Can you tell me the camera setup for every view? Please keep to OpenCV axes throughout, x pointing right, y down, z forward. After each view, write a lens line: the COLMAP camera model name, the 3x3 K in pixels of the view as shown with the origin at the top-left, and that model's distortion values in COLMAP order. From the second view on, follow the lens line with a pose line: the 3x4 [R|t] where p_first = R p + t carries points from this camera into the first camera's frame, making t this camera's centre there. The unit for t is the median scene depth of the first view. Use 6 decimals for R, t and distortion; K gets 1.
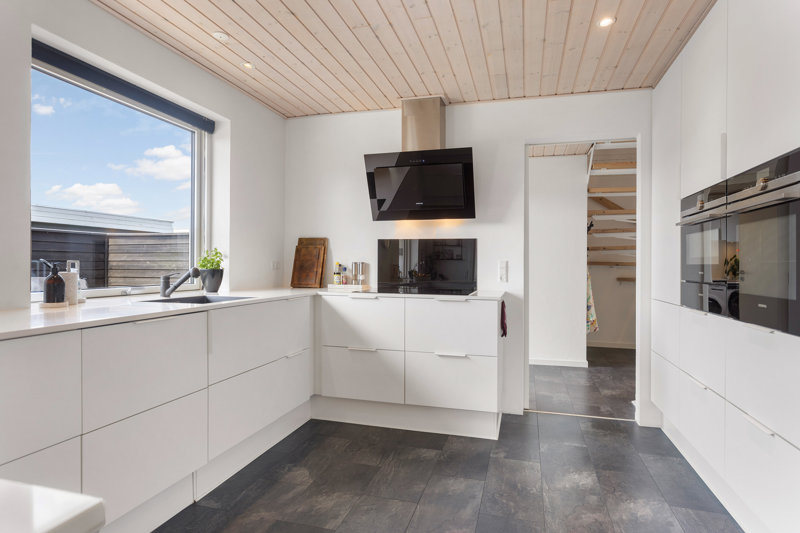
lens RADIAL K [[449.4, 0, 406.8], [0, 449.4, 272.6], [0, 0, 1]] dist [-0.009375, 0.001833]
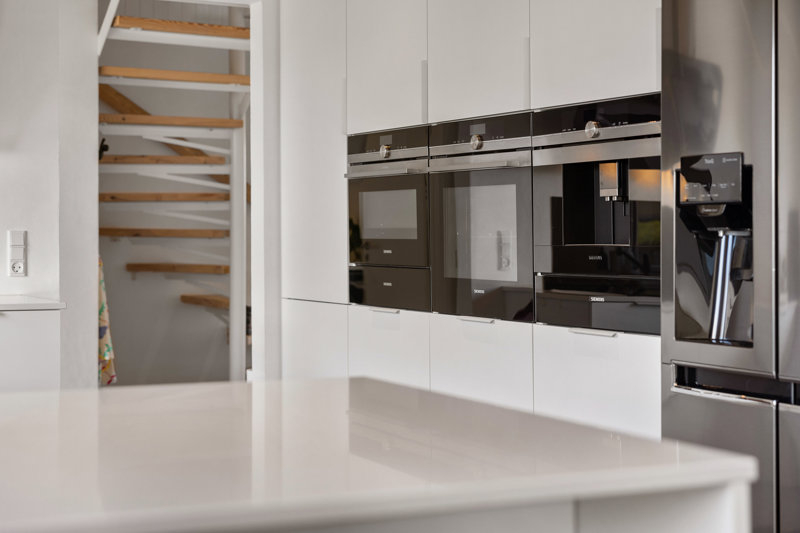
lens RADIAL K [[1457.4, 0, 400.2], [0, 1457.4, 264.3], [0, 0, 1]] dist [0.031527, 0.000000]
pose [[0.741980, -0.018637, 0.670162, -0.501674], [0.013171, 0.999826, 0.013222, -0.005801], [-0.670292, -0.000984, 0.742097, -0.402655]]
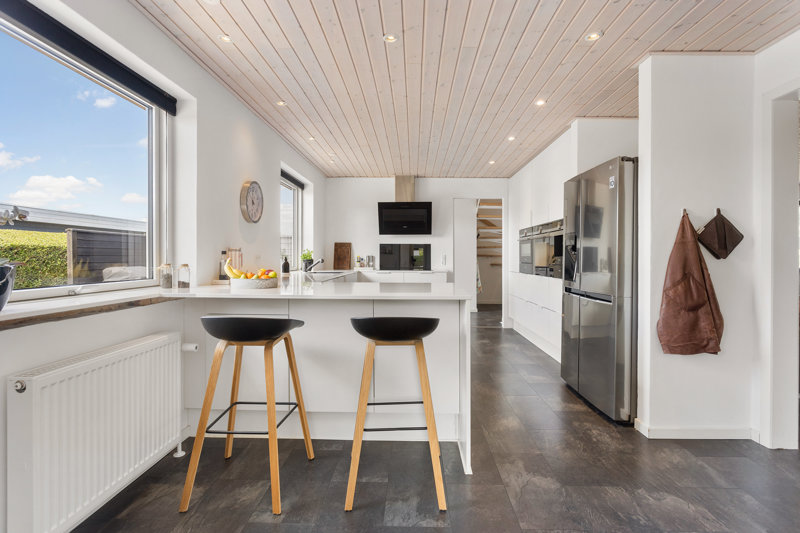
lens RADIAL K [[391.3, 0, 402.3], [0, 391.3, 269.9], [0, 0, 1]] dist [0.014193, 0.000946]
pose [[0.973911, -0.012375, 0.226594, -0.367392], [0.008834, 0.999823, 0.016633, 0.011586], [-0.226759, -0.014197, 0.973847, -0.694010]]
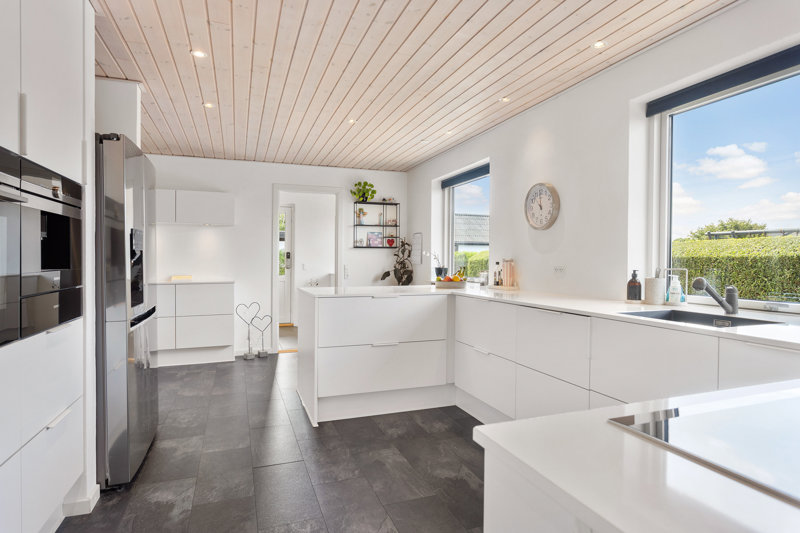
lens RADIAL K [[449.4, 0, 399.8], [0, 449.4, 270.7], [0, 0, 1]] dist [-0.009375, 0.001833]
pose [[-0.823544, 0.005643, -0.567224, 0.303335], [-0.019972, 0.999042, 0.038936, -0.032357], [0.566901, 0.043394, -0.822642, 0.947637]]
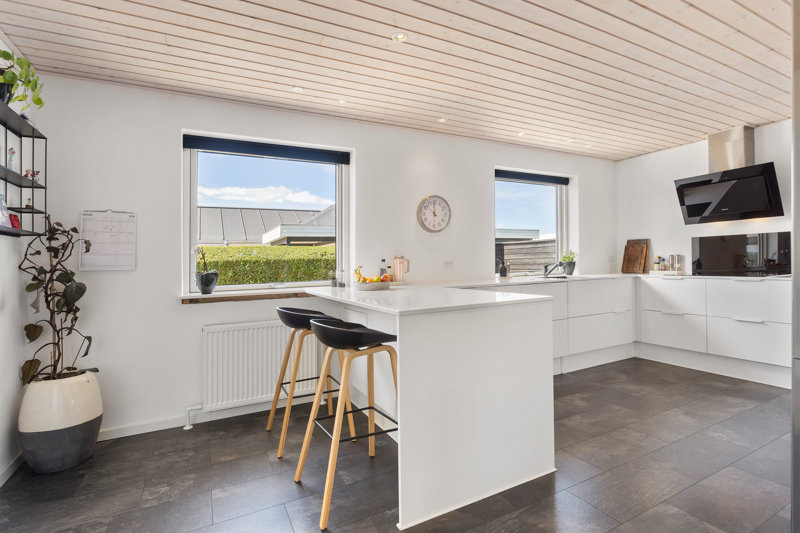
lens RADIAL K [[391.3, 0, 396.3], [0, 391.3, 267.6], [0, 0, 1]] dist [0.014193, 0.000946]
pose [[0.678742, -0.014078, -0.734242, 0.213514], [0.014630, 0.999877, -0.005647, 0.011673], [0.734231, -0.006909, 0.678864, -0.490192]]
